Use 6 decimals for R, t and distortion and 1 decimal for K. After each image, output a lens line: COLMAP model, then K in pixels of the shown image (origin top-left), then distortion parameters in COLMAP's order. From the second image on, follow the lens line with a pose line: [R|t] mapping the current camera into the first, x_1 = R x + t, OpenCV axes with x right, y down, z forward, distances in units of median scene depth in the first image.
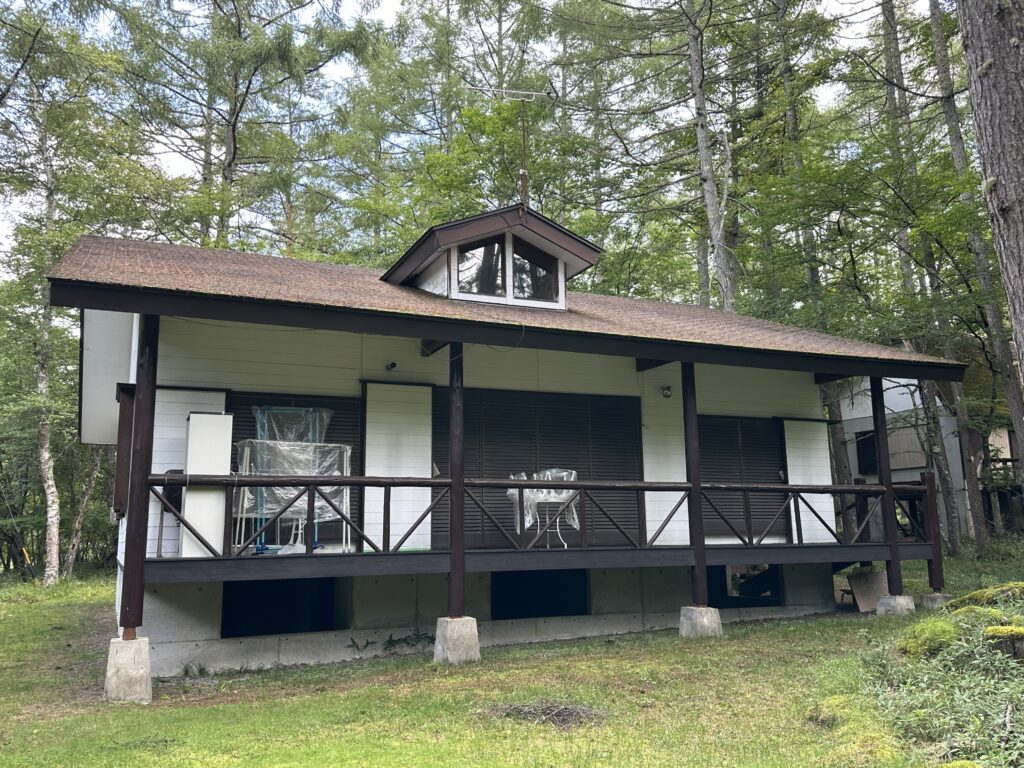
lens RADIAL K [[866.7, 0, 509.0], [0, 866.7, 380.8], [0, 0, 1]] dist [0.090561, -0.000282]
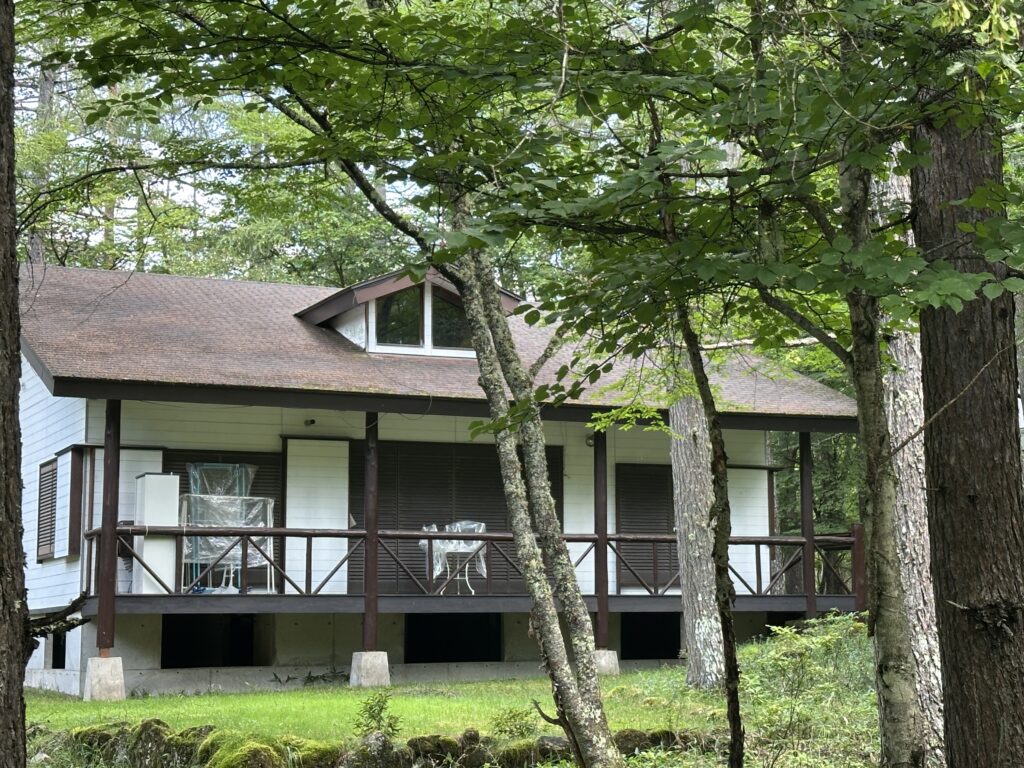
lens RADIAL K [[1945.3, 0, 556.2], [0, 1945.3, 398.8], [0, 0, 1]] dist [0.127696, 0.000000]
pose [[0.999735, 0.010967, 0.020228, 0.120761], [-0.012165, 0.998122, 0.060045, -0.202453], [-0.019531, -0.060275, 0.997991, -1.441996]]
